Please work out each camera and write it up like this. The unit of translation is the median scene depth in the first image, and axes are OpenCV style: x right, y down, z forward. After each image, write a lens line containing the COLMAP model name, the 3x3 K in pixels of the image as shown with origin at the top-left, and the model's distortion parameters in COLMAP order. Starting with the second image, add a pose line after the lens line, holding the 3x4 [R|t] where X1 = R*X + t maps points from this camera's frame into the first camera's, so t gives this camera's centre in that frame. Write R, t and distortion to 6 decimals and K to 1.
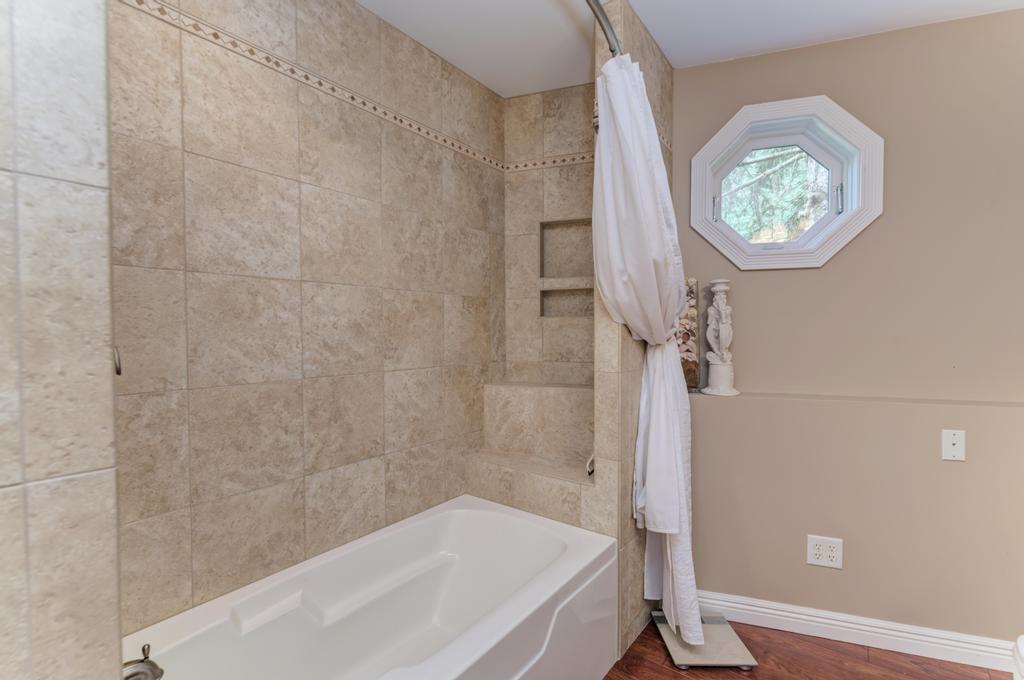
lens RADIAL K [[453.5, 0, 512.0], [0, 453.5, 340.0], [0, 0, 1]] dist [0.002814, 0.000010]
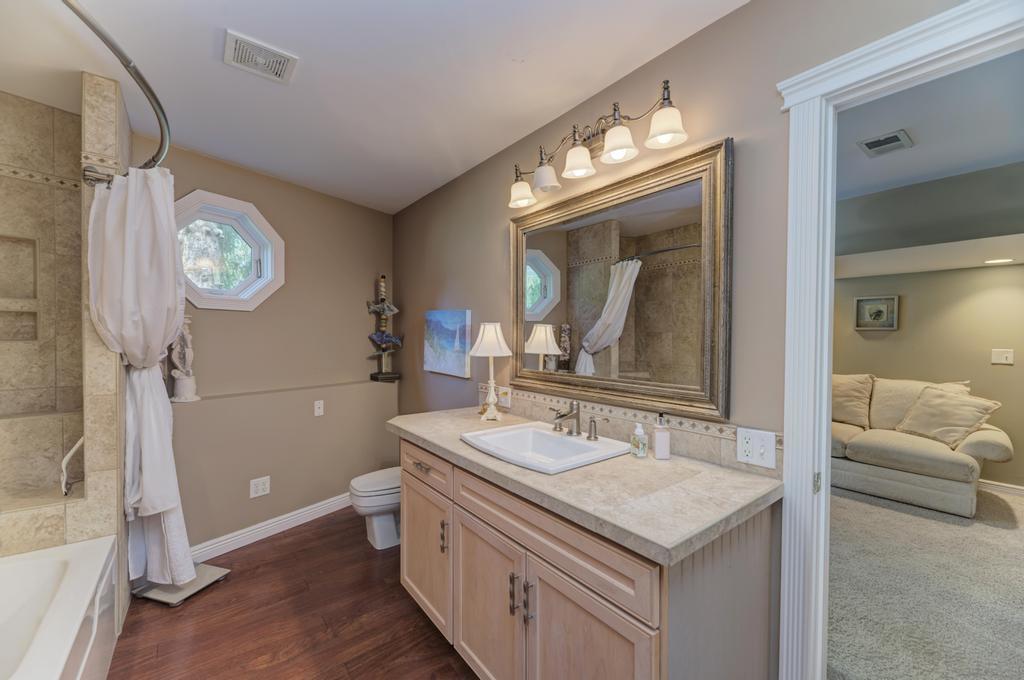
lens RADIAL K [[411.1, 0, 512.2], [0, 411.1, 345.0], [0, 0, 1]] dist [0.007966, -0.003828]
pose [[0.256340, -0.014307, 0.966481, -0.522145], [0.006826, 0.999892, 0.012991, -0.061008], [-0.966562, 0.003267, 0.256410, -0.268694]]
